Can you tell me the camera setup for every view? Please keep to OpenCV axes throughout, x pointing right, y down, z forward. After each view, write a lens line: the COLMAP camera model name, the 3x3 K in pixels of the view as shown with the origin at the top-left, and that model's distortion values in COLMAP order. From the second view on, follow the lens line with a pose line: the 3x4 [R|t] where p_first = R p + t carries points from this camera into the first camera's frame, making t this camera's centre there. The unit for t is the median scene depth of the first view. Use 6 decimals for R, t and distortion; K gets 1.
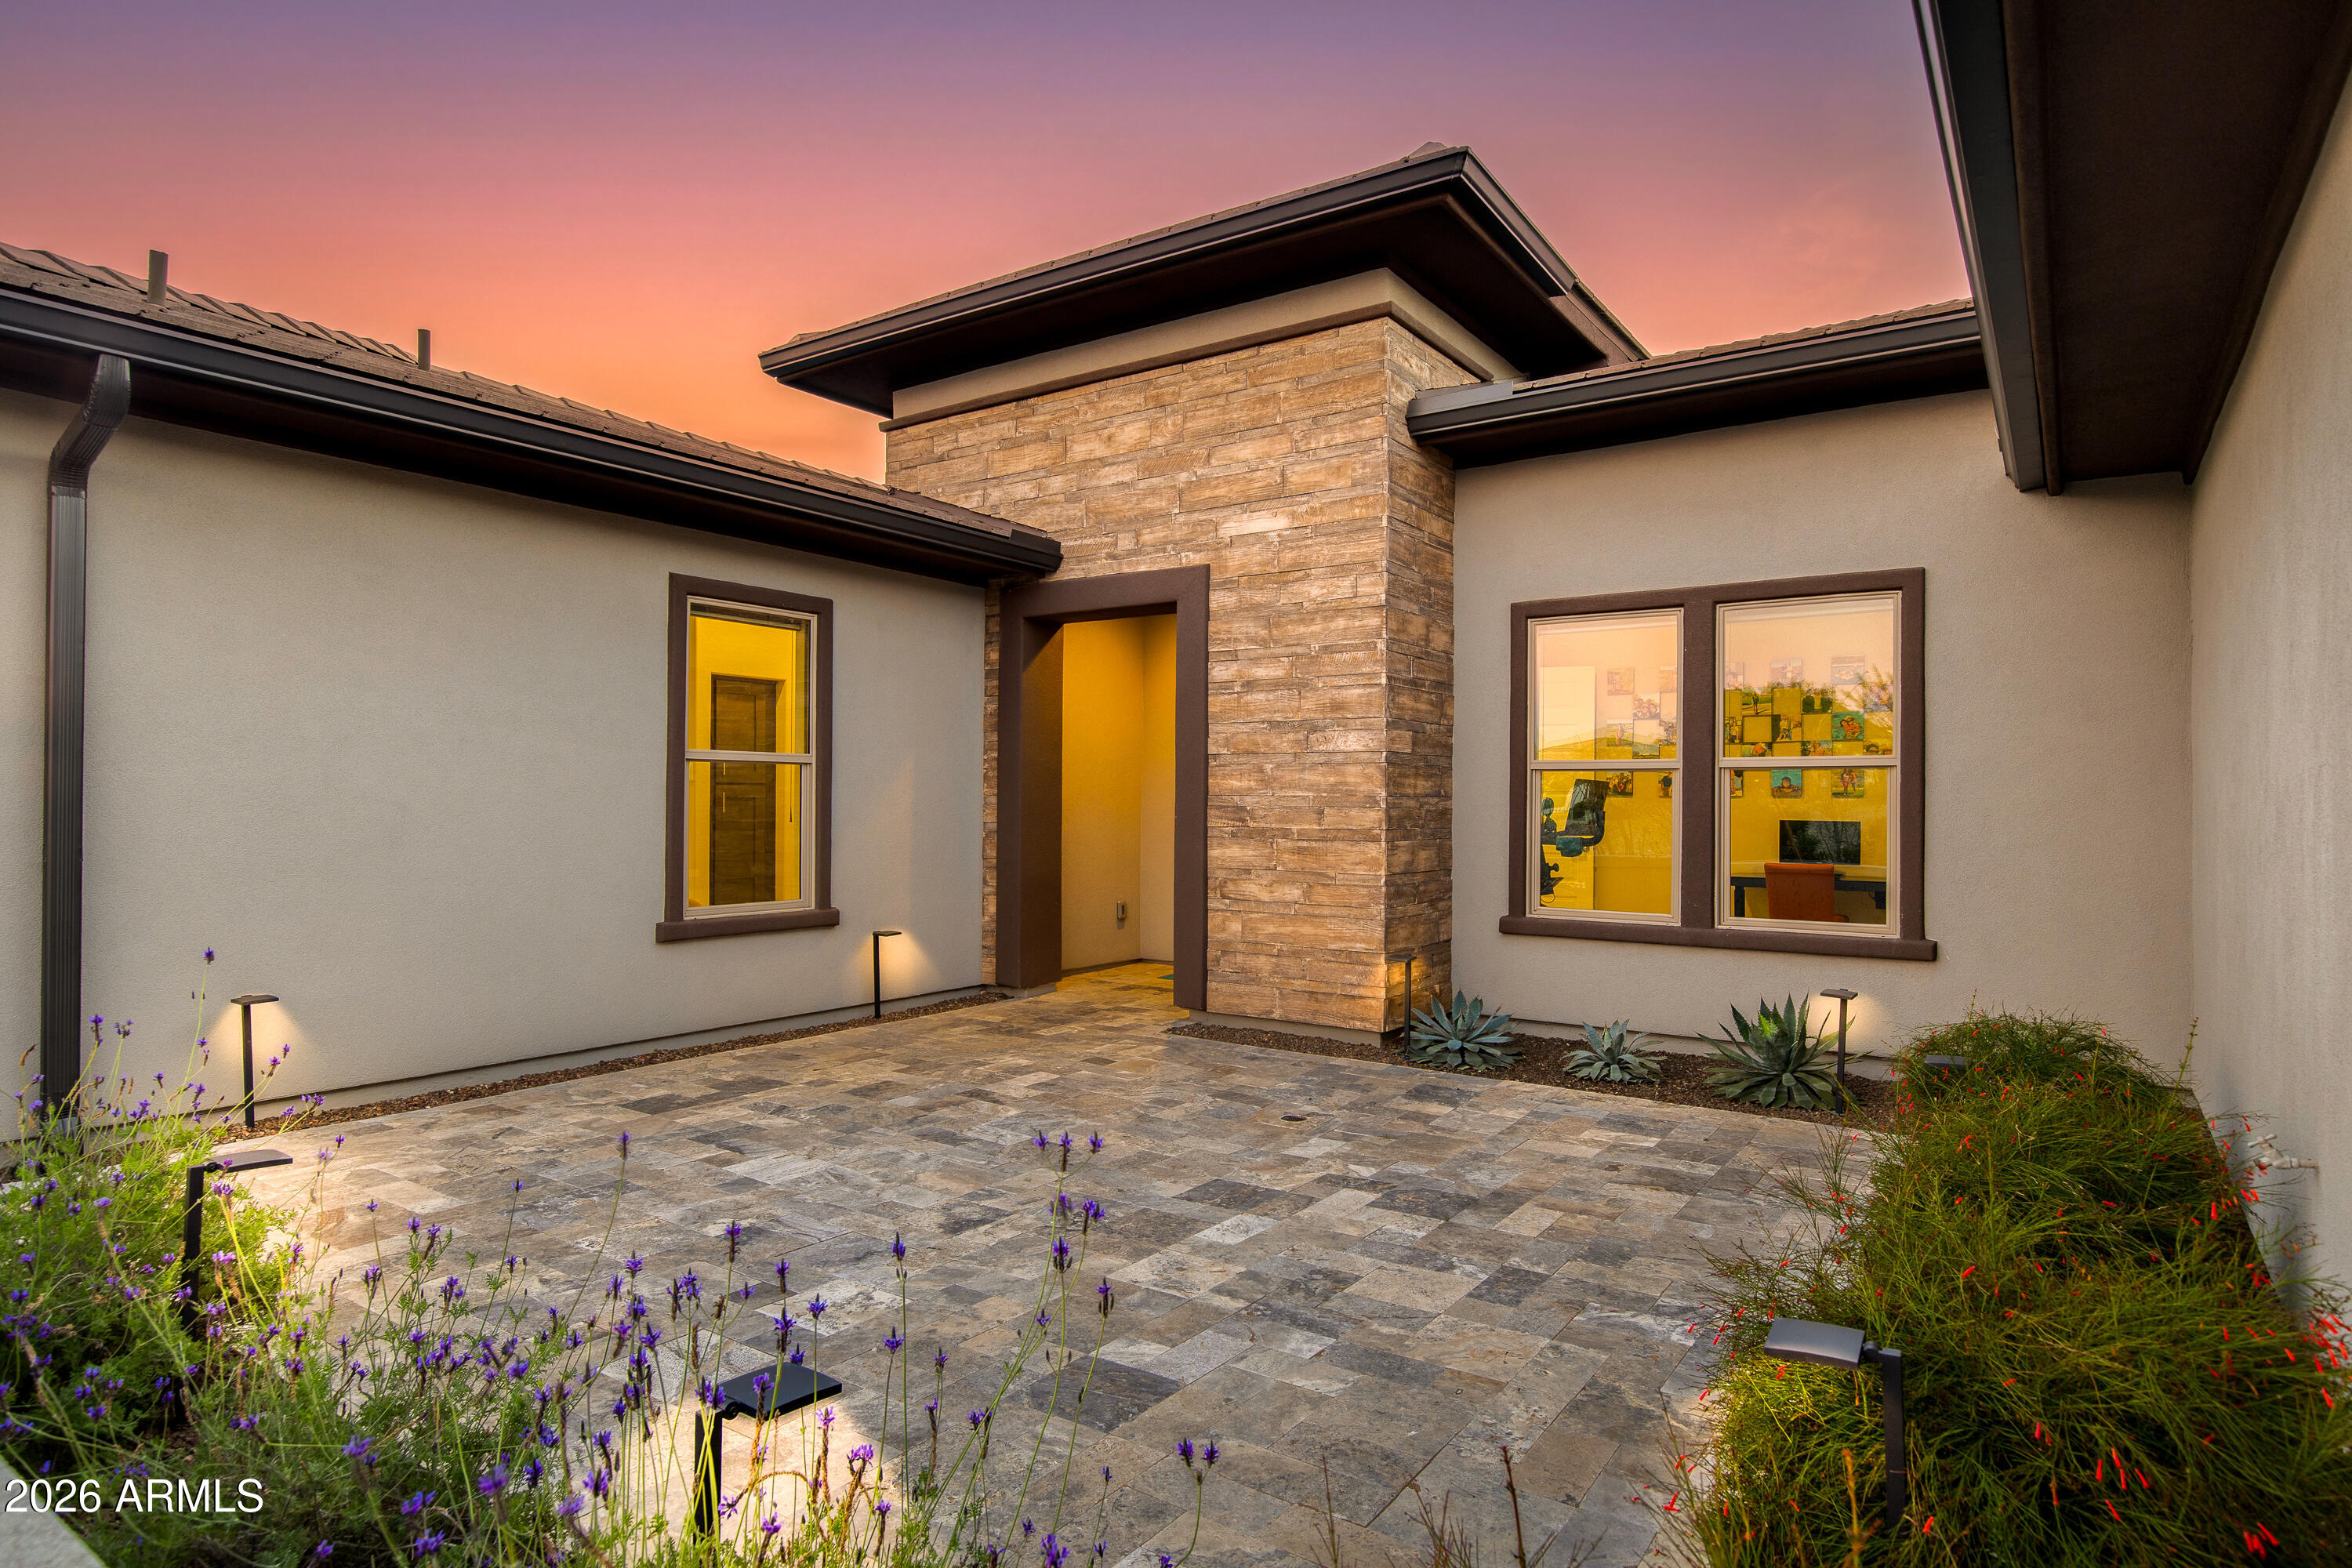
lens RADIAL K [[1301.9, 0, 1157.4], [0, 1301.9, 789.1], [0, 0, 1]] dist [0.000220, 0.001081]
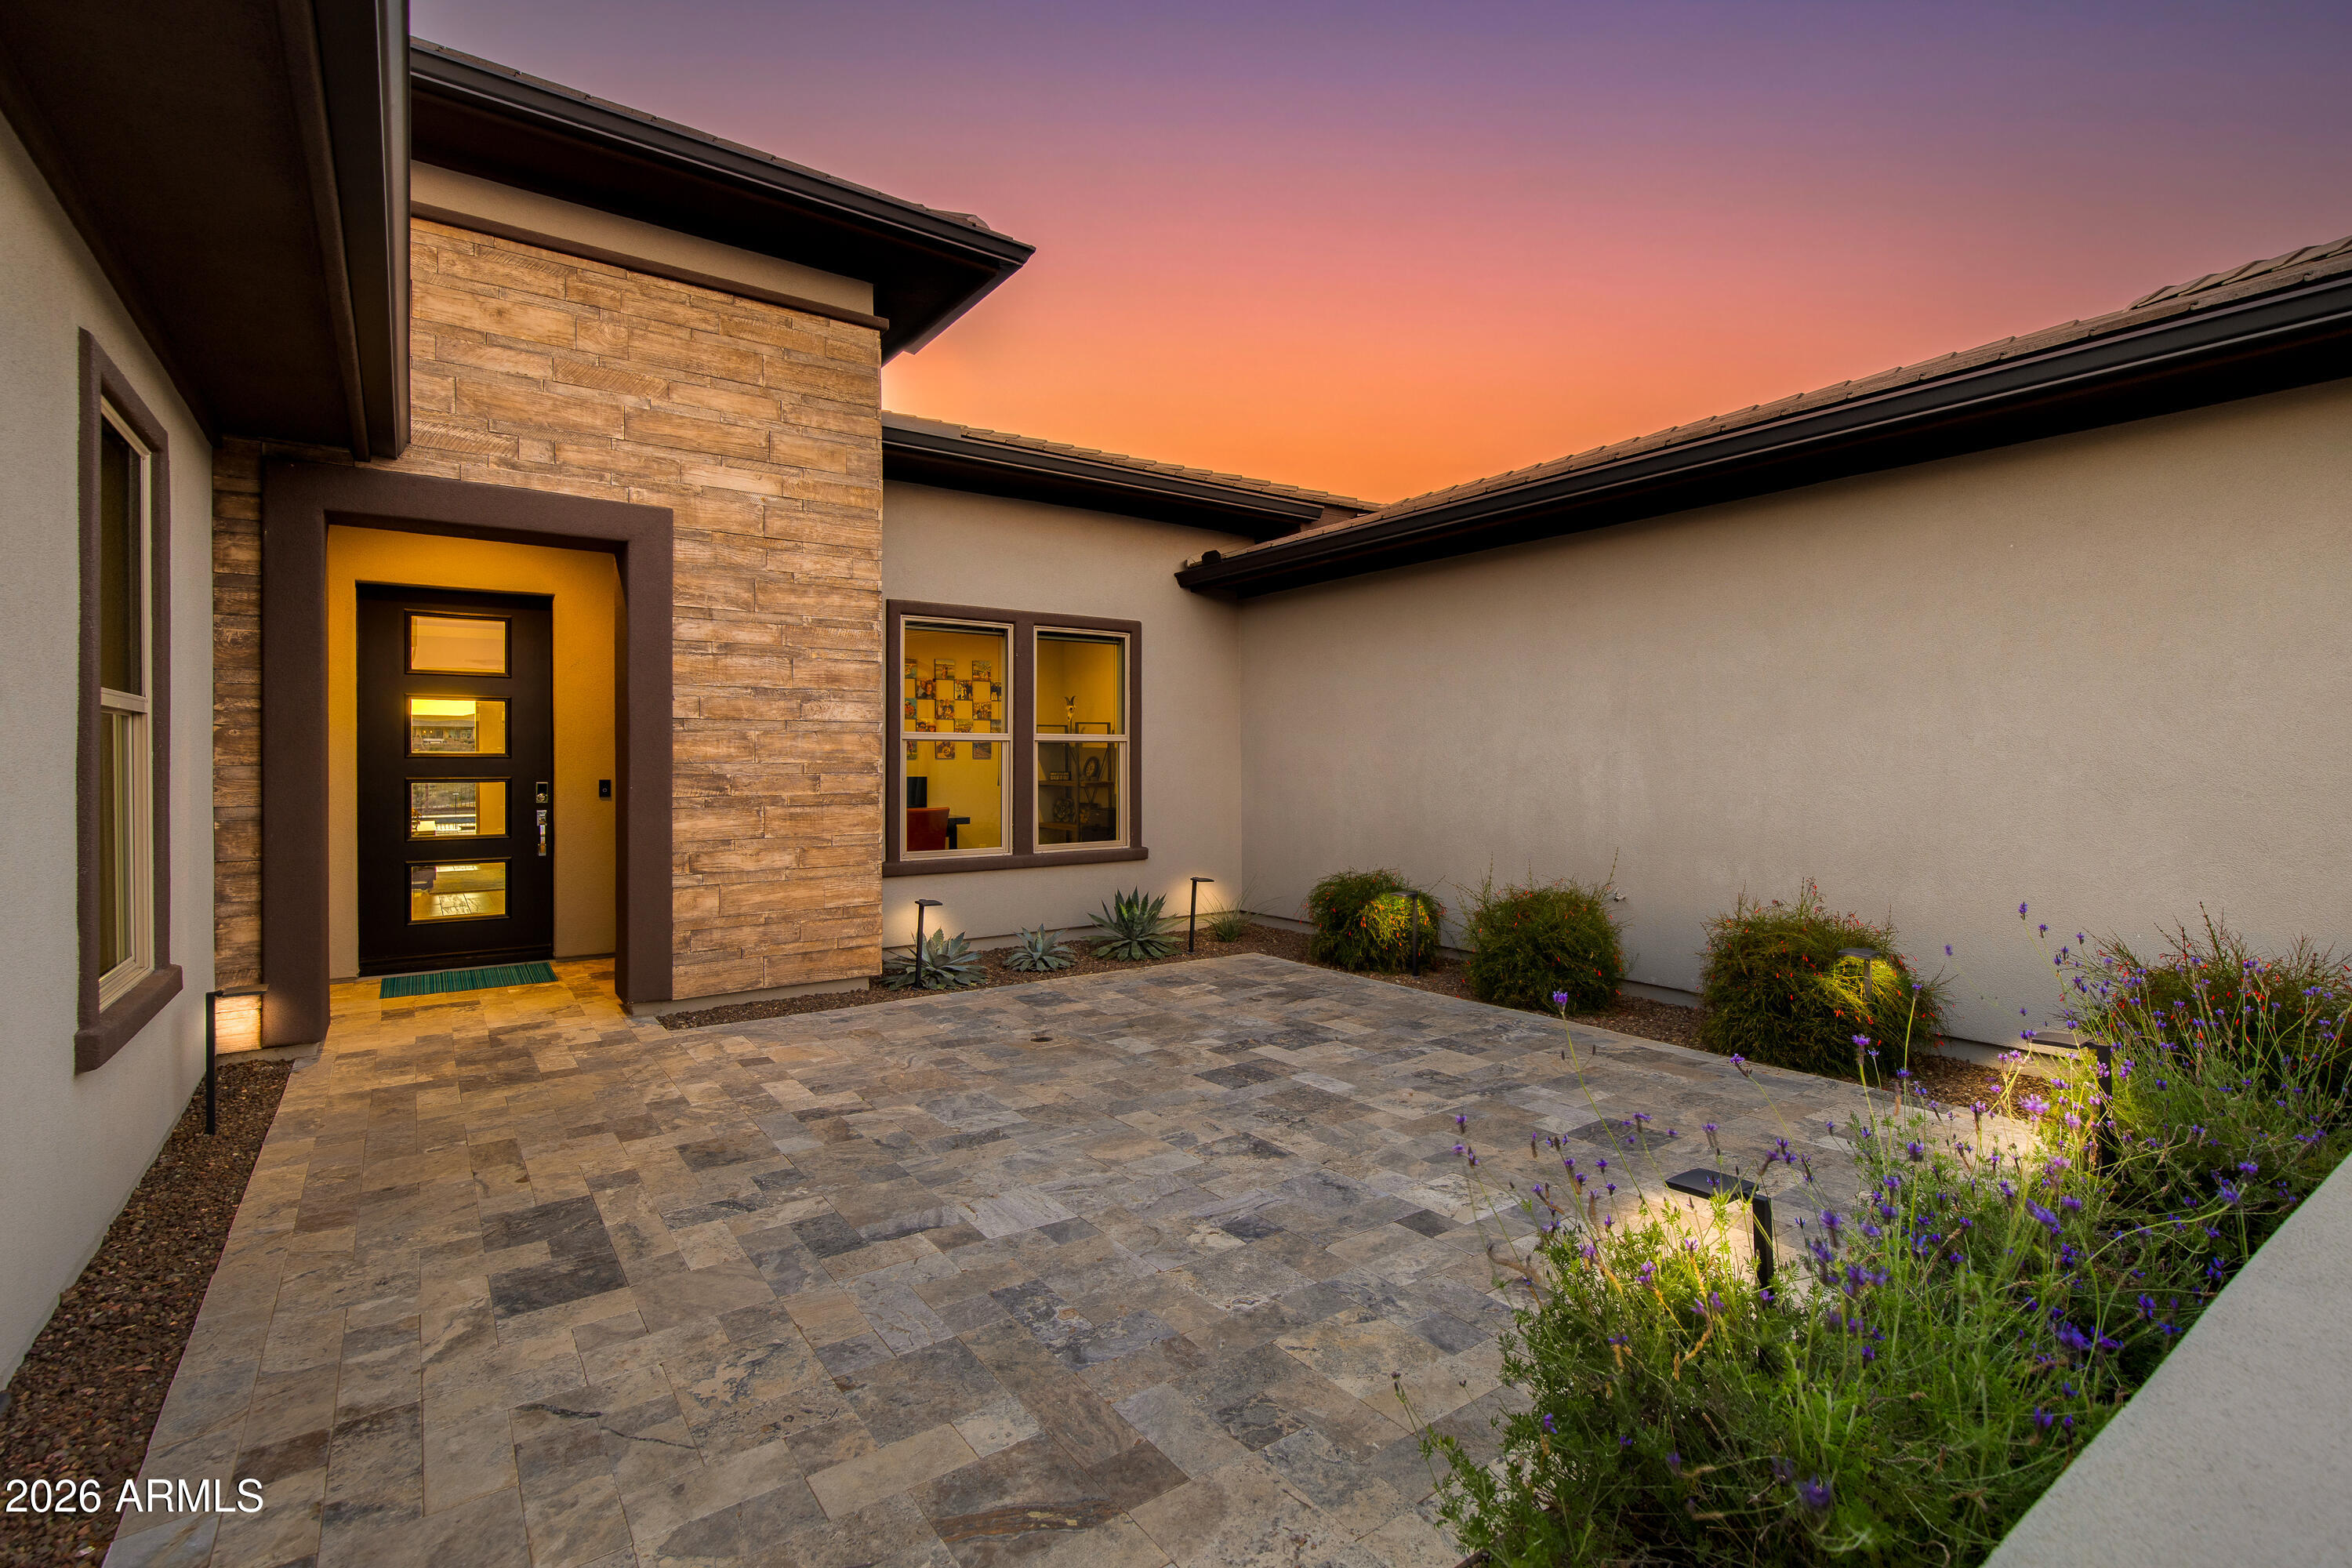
lens RADIAL K [[1076.7, 0, 1206.6], [0, 1076.7, 757.8], [0, 0, 1]] dist [0.010582, -0.000418]
pose [[0.311255, -0.003615, 0.950320, -0.591236], [-0.003701, 0.999981, 0.005016, -0.004259], [-0.950319, -0.005078, 0.311235, 0.430621]]
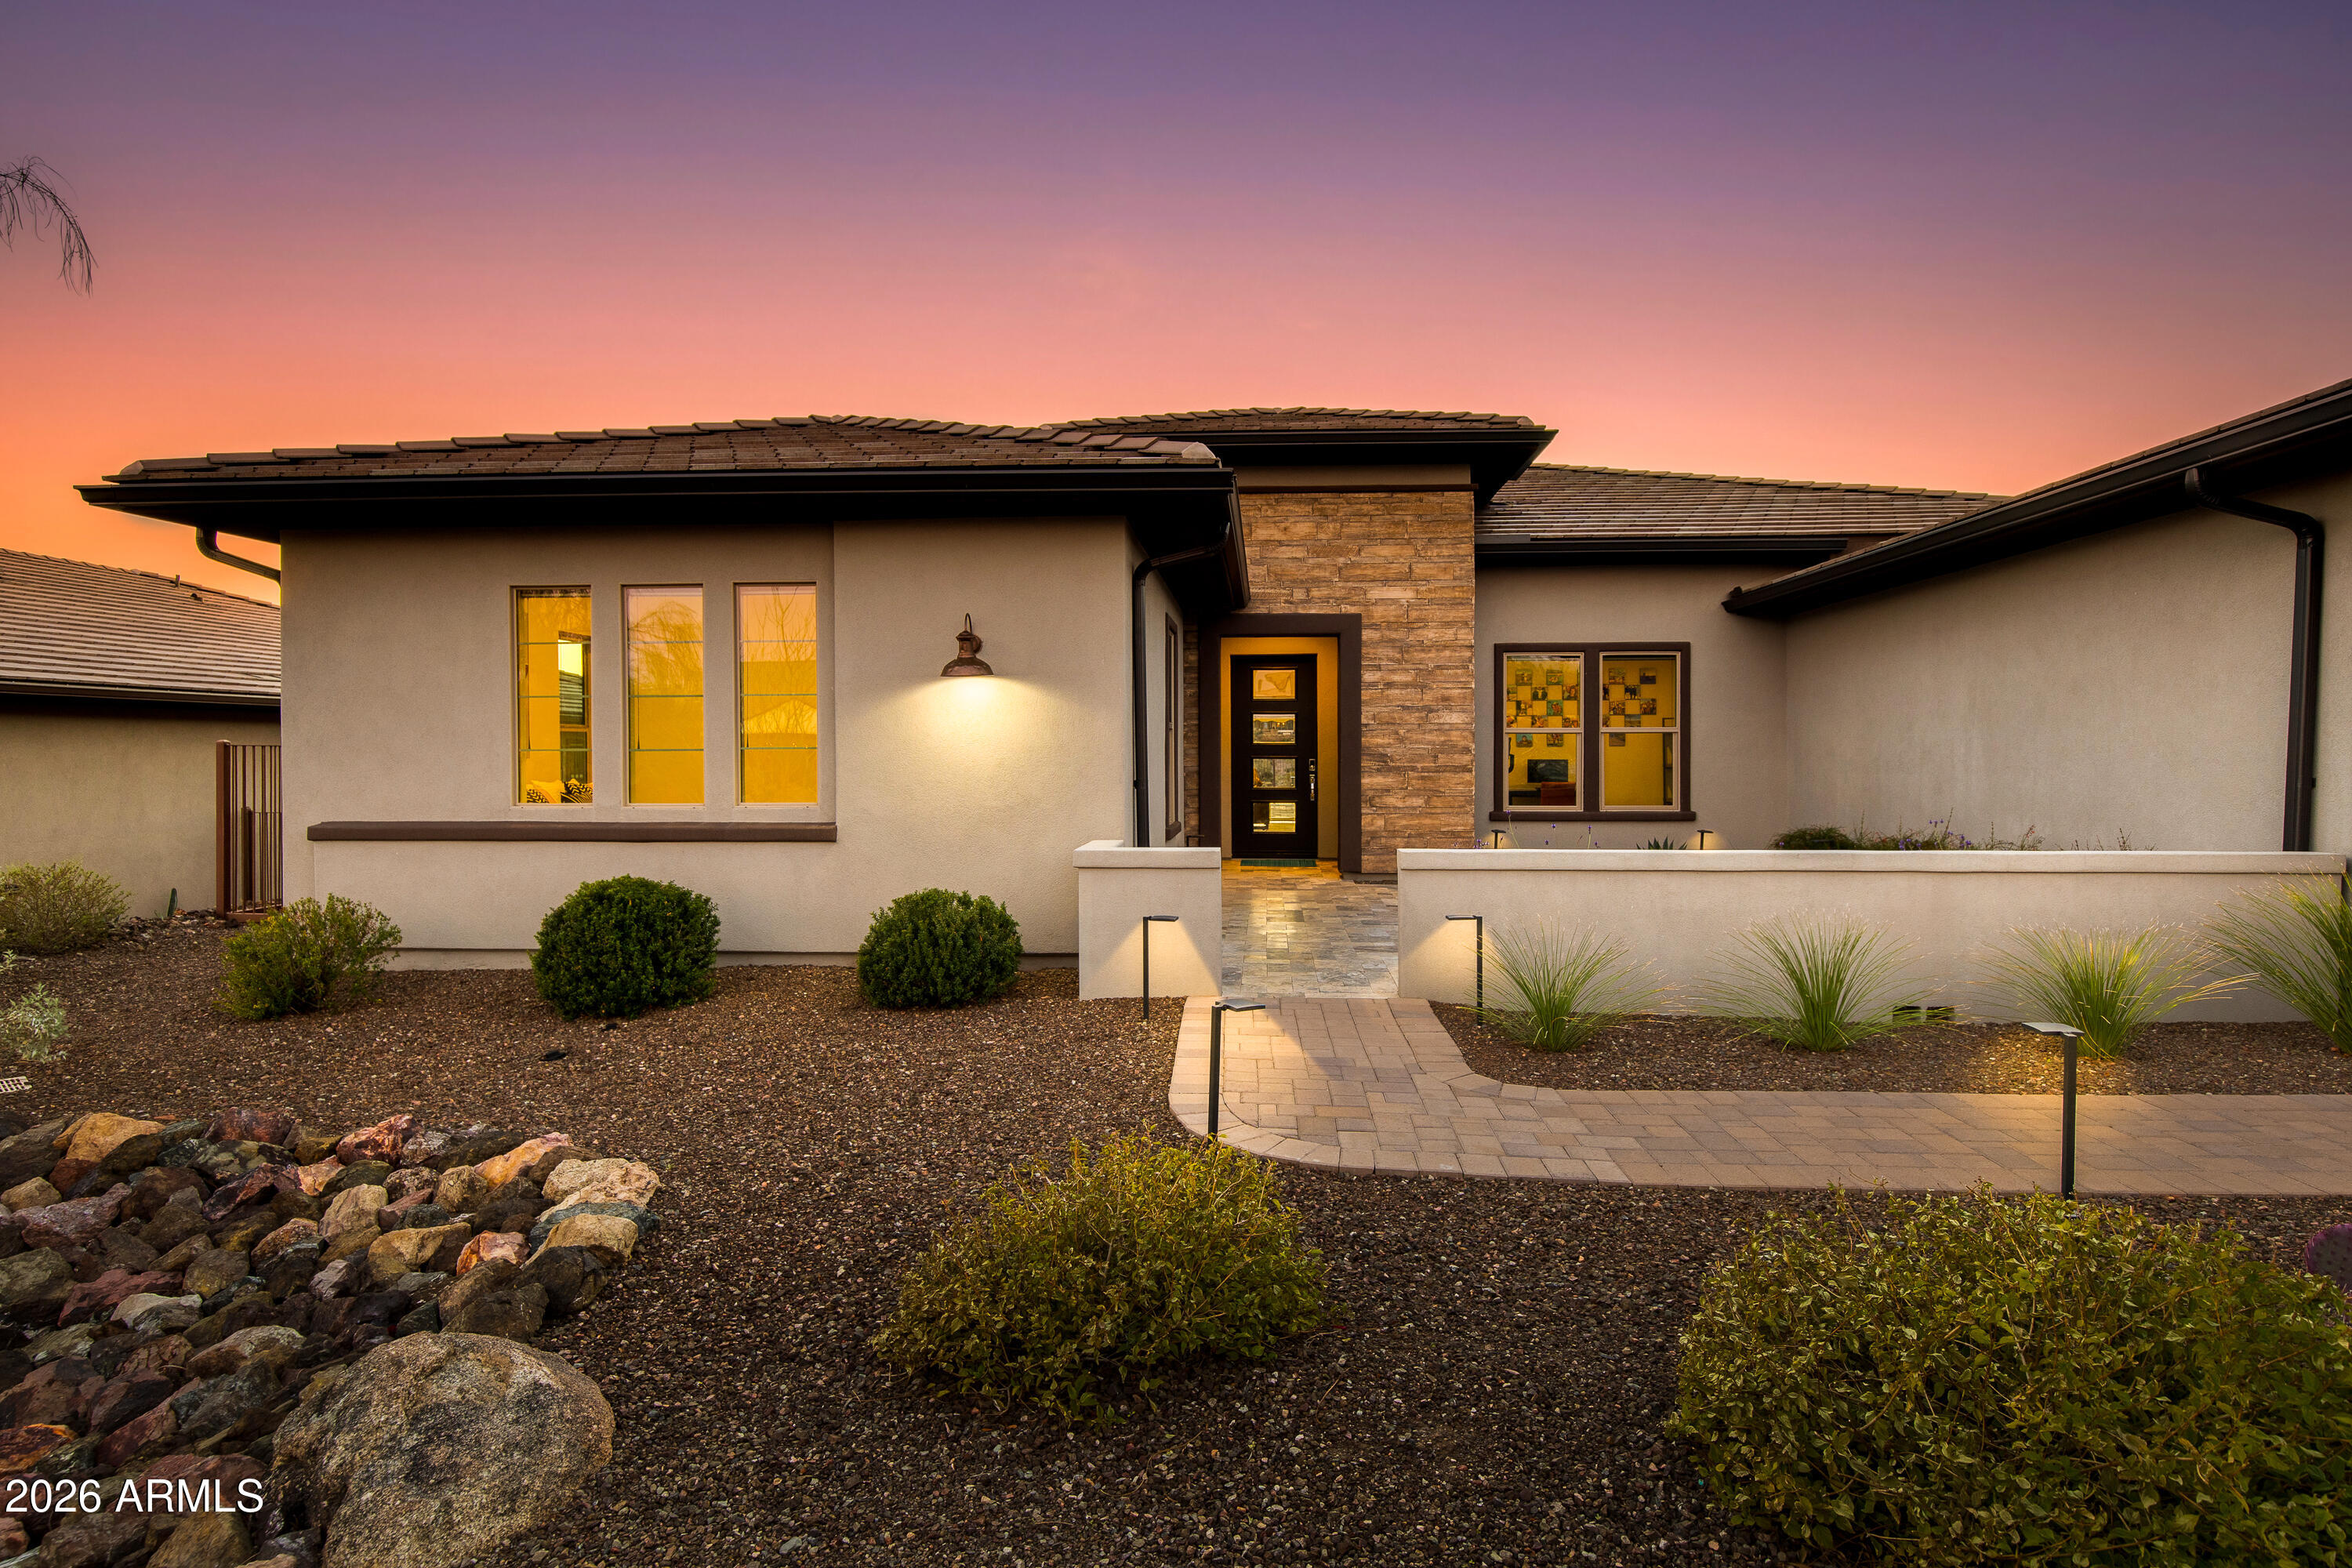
lens RADIAL K [[1301.9, 0, 1195.9], [0, 1301.9, 760.2], [0, 0, 1]] dist [0.000220, 0.001081]
pose [[0.845005, -0.011858, 0.534627, -1.124115], [0.003306, 0.999851, 0.016951, -0.009121], [-0.534748, -0.012556, 0.844918, -0.359039]]
